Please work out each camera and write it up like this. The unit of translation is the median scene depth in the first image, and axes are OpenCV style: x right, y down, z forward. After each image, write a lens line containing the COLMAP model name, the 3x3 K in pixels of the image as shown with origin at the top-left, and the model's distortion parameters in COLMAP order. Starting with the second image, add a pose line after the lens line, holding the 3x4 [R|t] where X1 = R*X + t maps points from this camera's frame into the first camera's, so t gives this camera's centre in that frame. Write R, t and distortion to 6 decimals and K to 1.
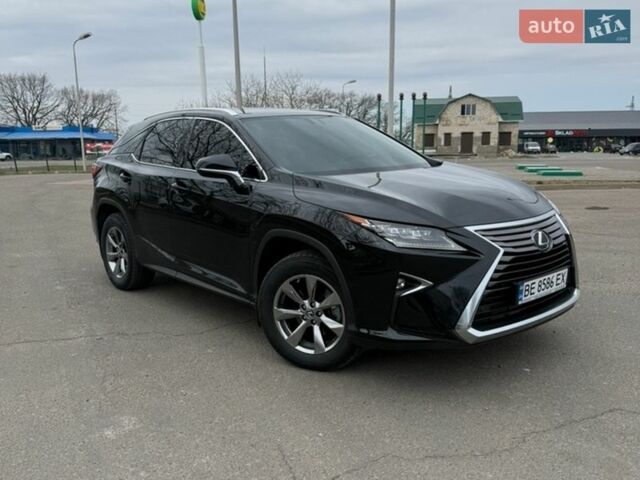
lens RADIAL K [[599.7, 0, 317.3], [0, 599.7, 240.6], [0, 0, 1]] dist [0.139114, -0.271582]
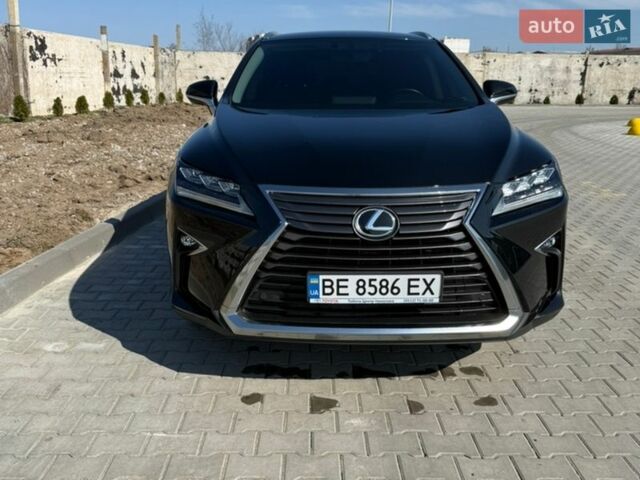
lens RADIAL K [[599.7, 0, 317.3], [0, 599.7, 240.6], [0, 0, 1]] dist [0.139114, -0.271582]
pose [[0.759777, 0.198936, -0.619002, 0.438734], [-0.138289, 0.979702, 0.145119, -0.040589], [0.635307, -0.024657, 0.771866, 0.265178]]
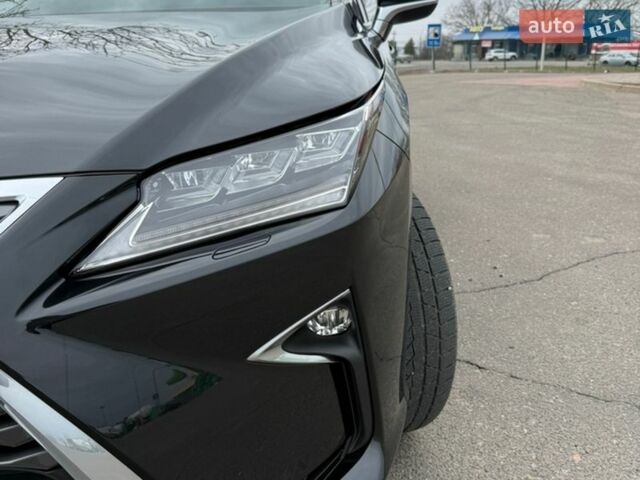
lens RADIAL K [[599.7, 0, 317.3], [0, 599.7, 240.6], [0, 0, 1]] dist [0.139114, -0.271582]
pose [[0.692706, 0.221359, -0.686410, 0.397806], [-0.114394, 0.973408, 0.198470, -0.053987], [0.712091, -0.058961, 0.699607, 0.612043]]
